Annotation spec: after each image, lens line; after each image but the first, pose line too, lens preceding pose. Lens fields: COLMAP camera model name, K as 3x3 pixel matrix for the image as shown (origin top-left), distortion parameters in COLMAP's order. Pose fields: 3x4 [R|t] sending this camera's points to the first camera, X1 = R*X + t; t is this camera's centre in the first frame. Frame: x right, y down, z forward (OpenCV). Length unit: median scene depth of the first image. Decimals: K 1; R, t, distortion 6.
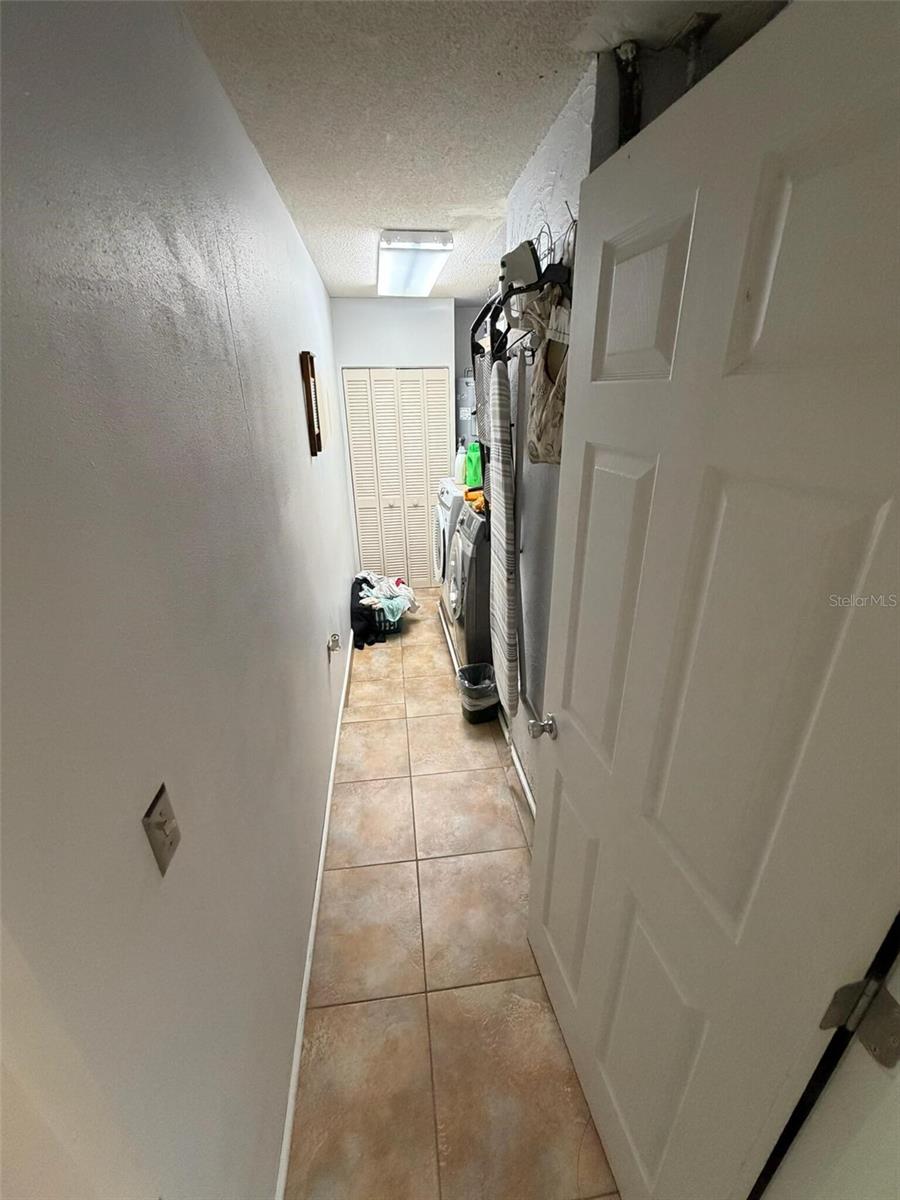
lens RADIAL K [[483.0, 0, 450.9], [0, 483.0, 601.5], [0, 0, 1]] dist [0.001271, -0.000509]
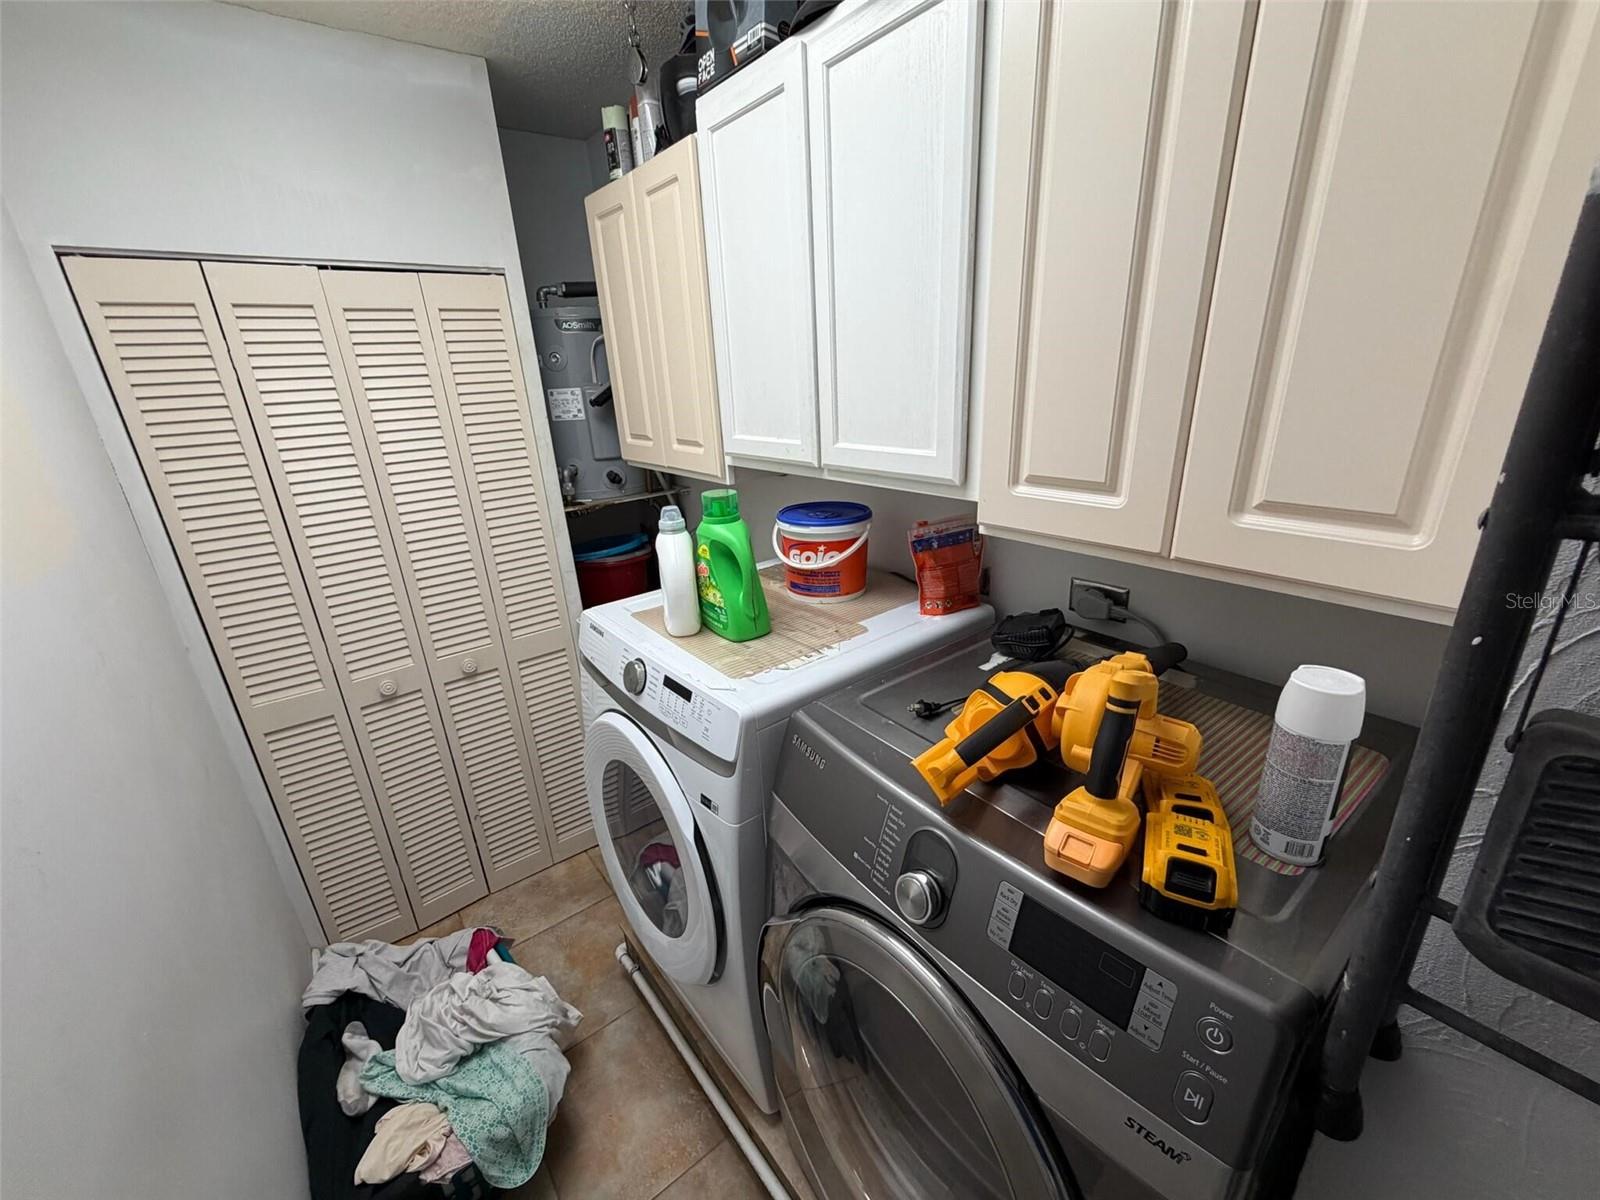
lens RADIAL K [[644.0, 0, 798.6], [0, 644.0, 603.4], [0, 0, 1]] dist [0.001271, -0.000509]
pose [[0.858136, -0.199446, 0.473100, -0.086308], [0.232389, 0.972555, -0.011519, -0.204213], [-0.457818, 0.119828, 0.880933, 0.530556]]
